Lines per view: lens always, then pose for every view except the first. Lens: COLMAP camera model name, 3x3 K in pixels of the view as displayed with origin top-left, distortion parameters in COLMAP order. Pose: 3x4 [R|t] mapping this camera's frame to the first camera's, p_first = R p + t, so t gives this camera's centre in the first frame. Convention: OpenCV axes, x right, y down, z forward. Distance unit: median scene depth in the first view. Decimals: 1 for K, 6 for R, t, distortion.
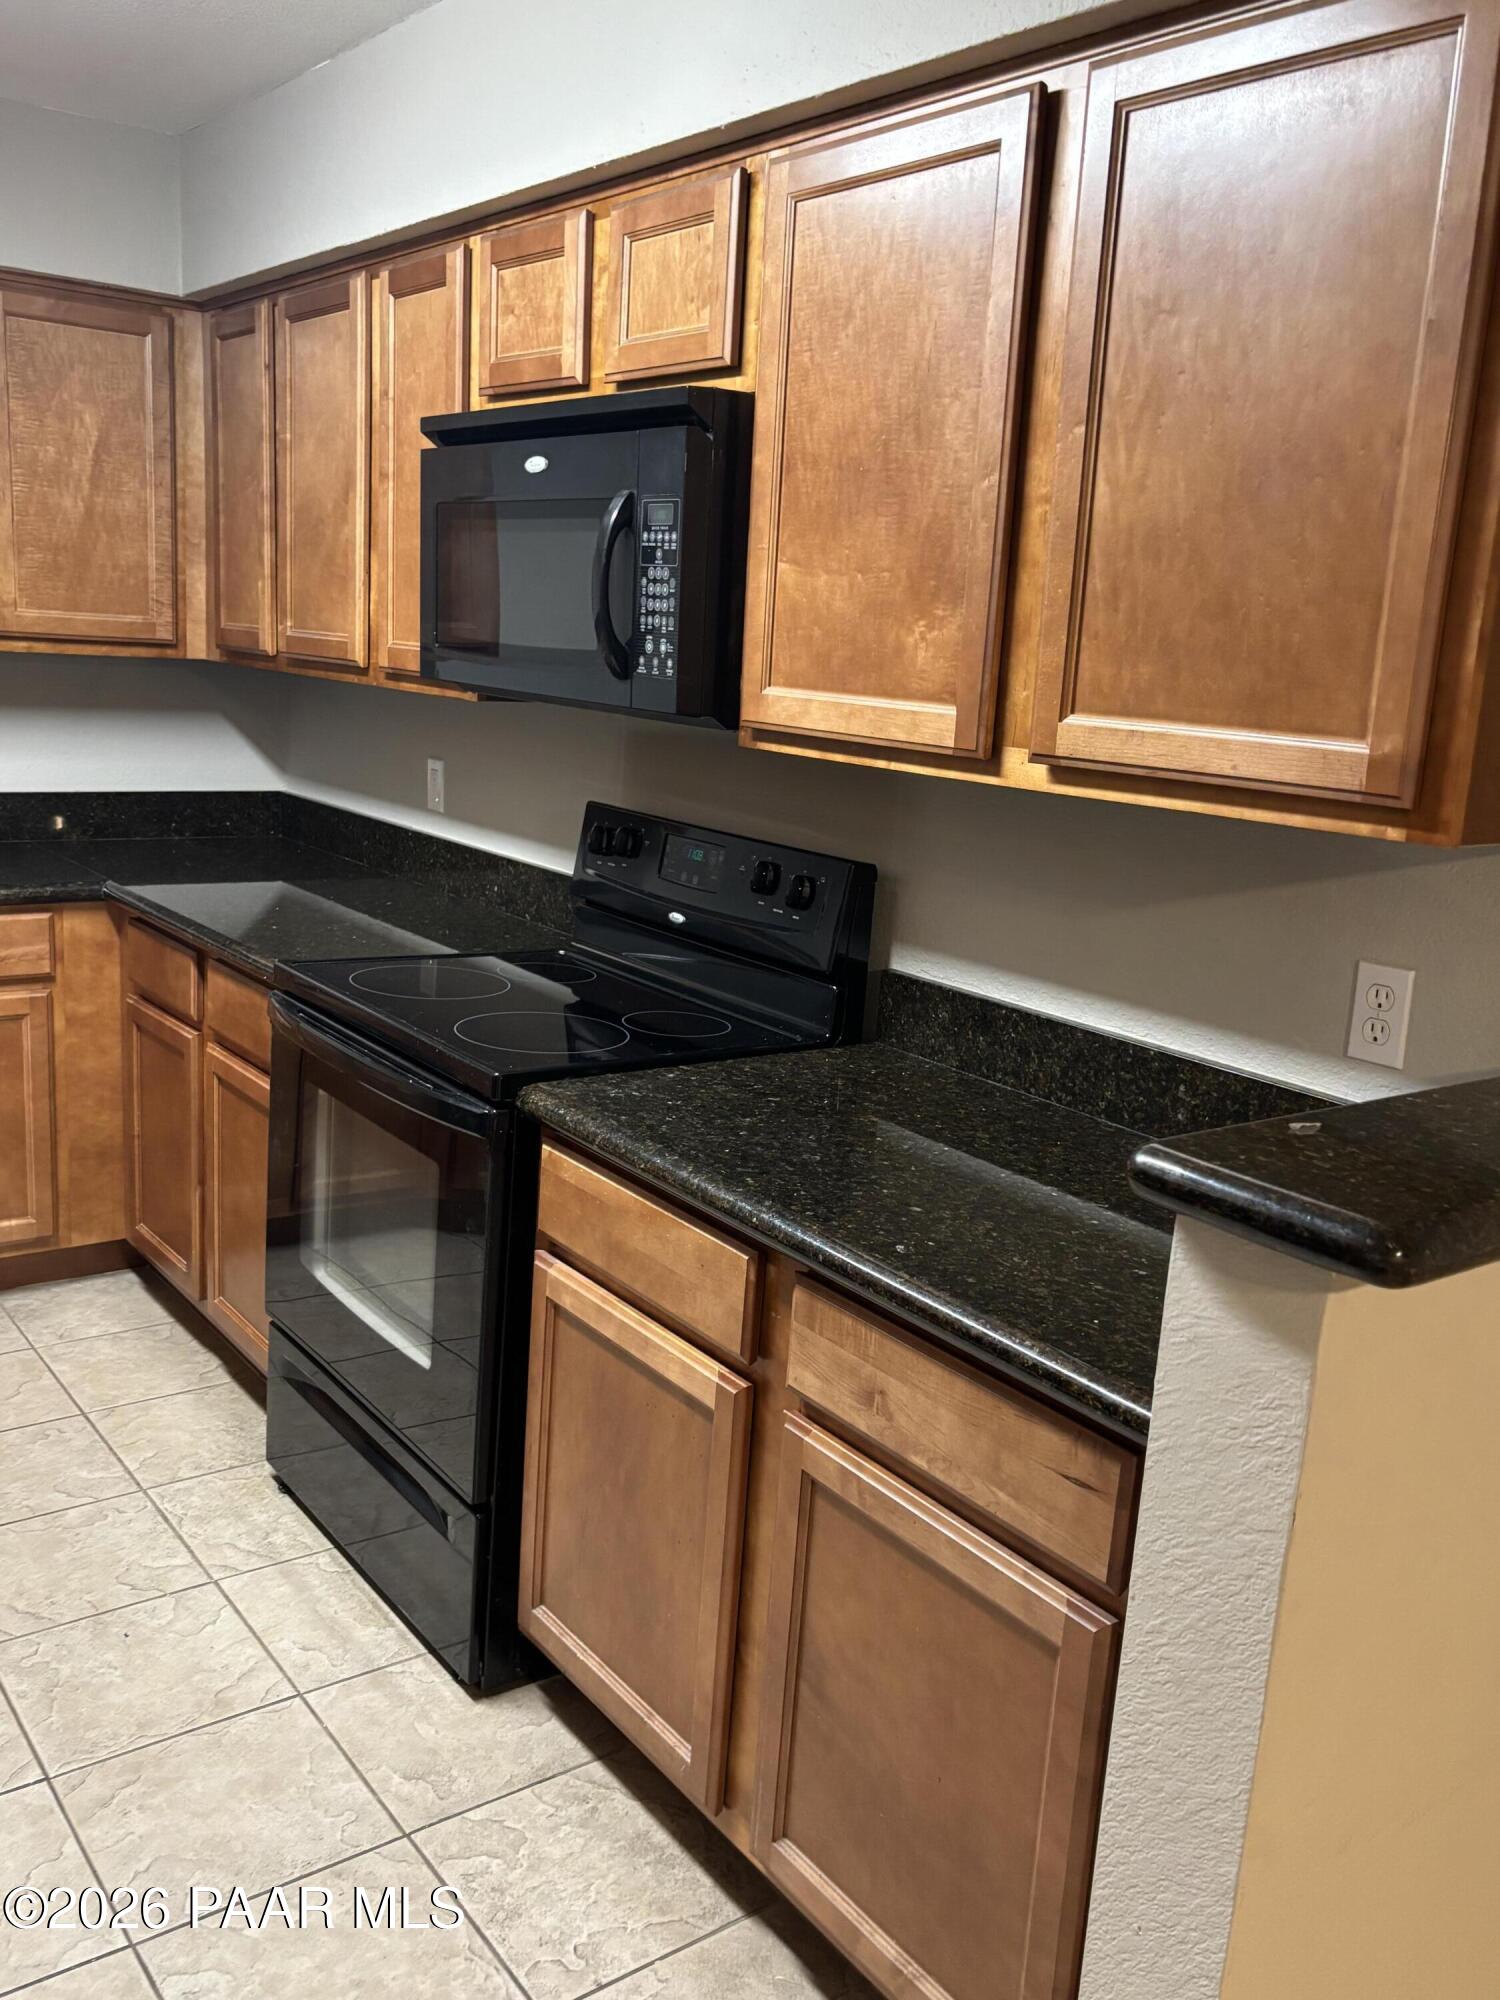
lens RADIAL K [[1700.7, 0, 741.1], [0, 1700.7, 1021.2], [0, 0, 1]] dist [-0.002696, 0.002853]
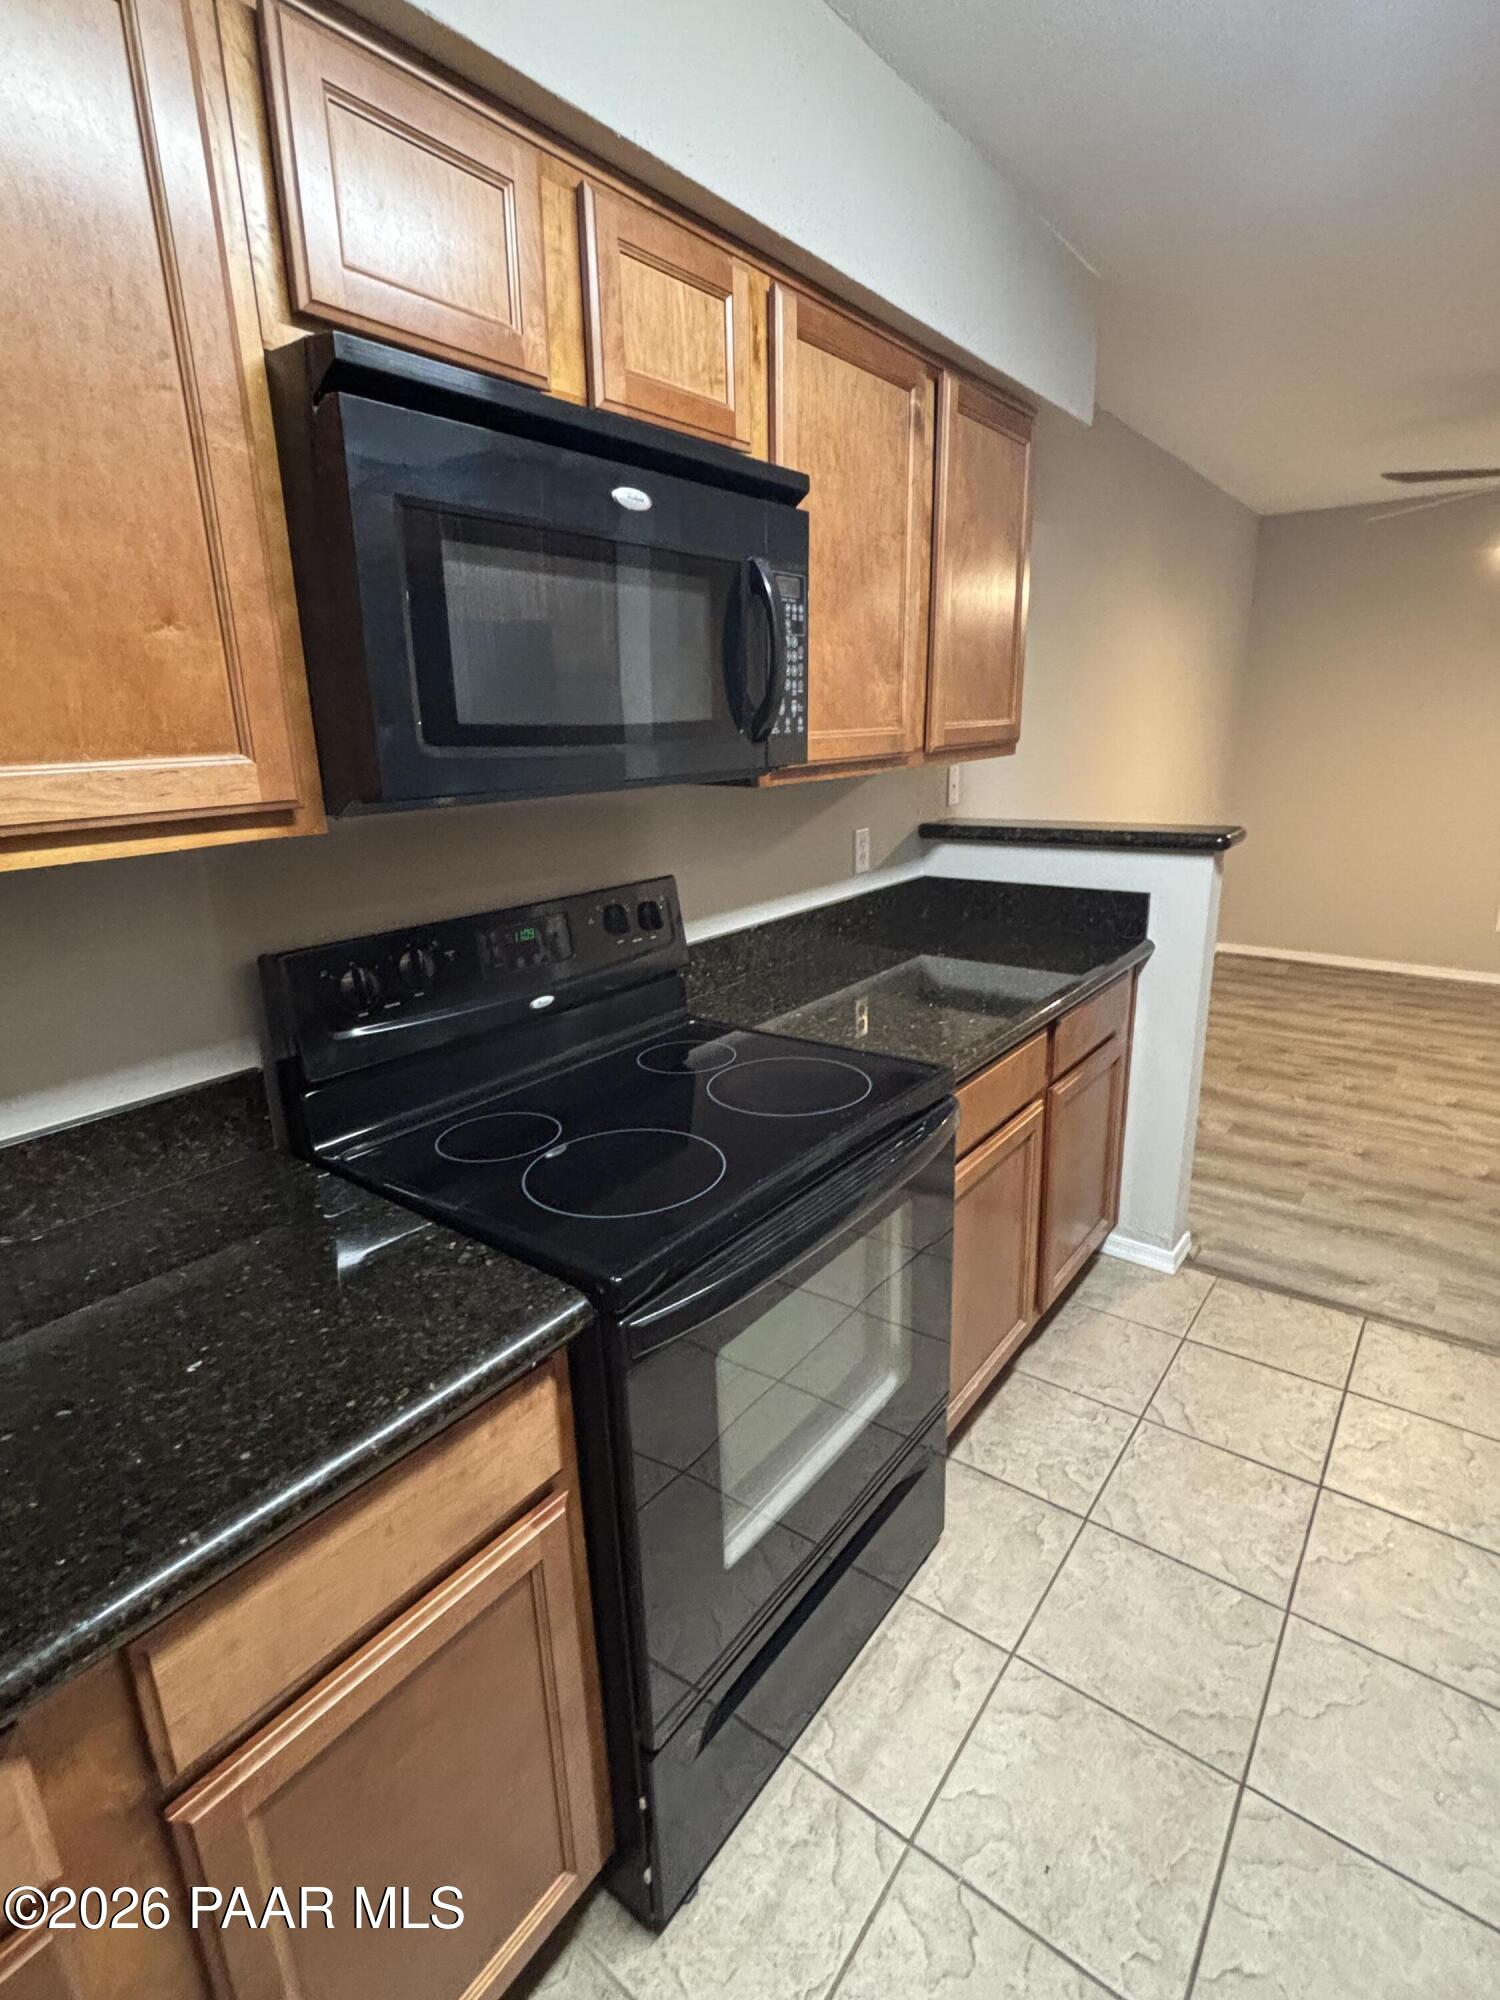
lens RADIAL K [[998.5, 0, 750.0], [0, 998.5, 1000.0], [0, 0, 1]] dist [-0.000618, 0.001595]
pose [[-0.286326, -0.318637, 0.903597, -0.456577], [0.220068, 0.895998, 0.385691, -0.199252], [-0.932517, 0.309287, -0.186426, 0.780817]]
